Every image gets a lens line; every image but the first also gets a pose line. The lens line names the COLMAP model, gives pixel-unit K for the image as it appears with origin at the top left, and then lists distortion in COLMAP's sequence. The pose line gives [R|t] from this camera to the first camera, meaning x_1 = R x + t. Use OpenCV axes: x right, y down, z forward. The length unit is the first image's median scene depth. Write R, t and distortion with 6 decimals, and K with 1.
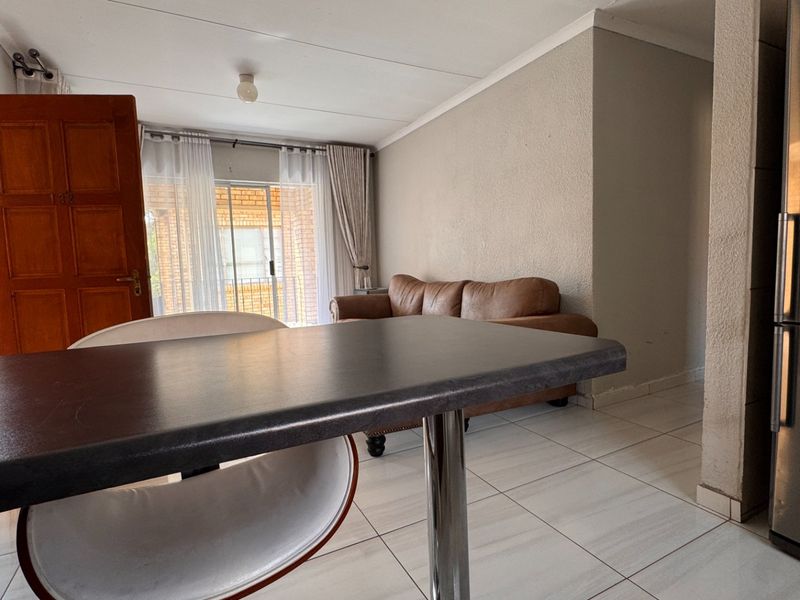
lens RADIAL K [[429.4, 0, 400.4], [0, 429.4, 299.6], [0, 0, 1]] dist [-0.000792, -0.002353]
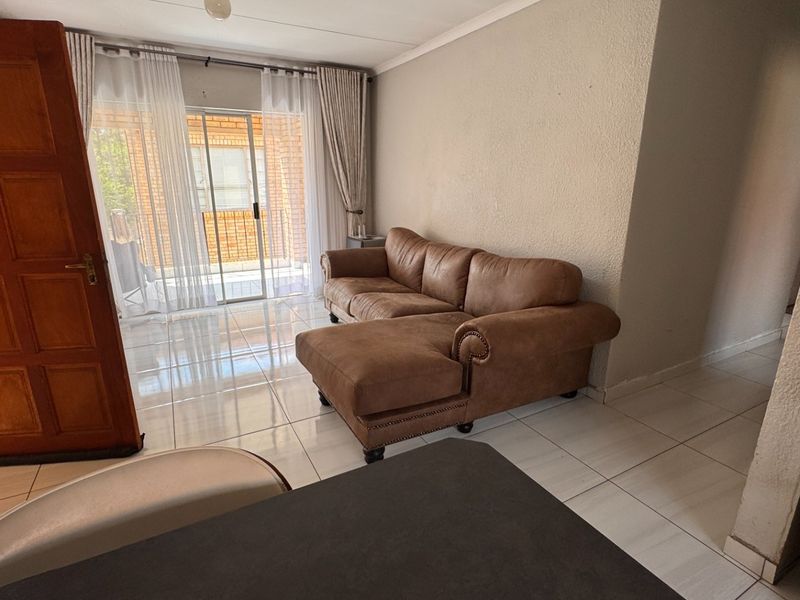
lens RADIAL K [[429.4, 0, 400.6], [0, 429.4, 300.3], [0, 0, 1]] dist [-0.000792, -0.002353]
pose [[0.999111, 0.030355, 0.029265, -0.020117], [-0.035363, 0.981243, 0.189503, -0.085673], [-0.022964, -0.190369, 0.981444, 0.085955]]
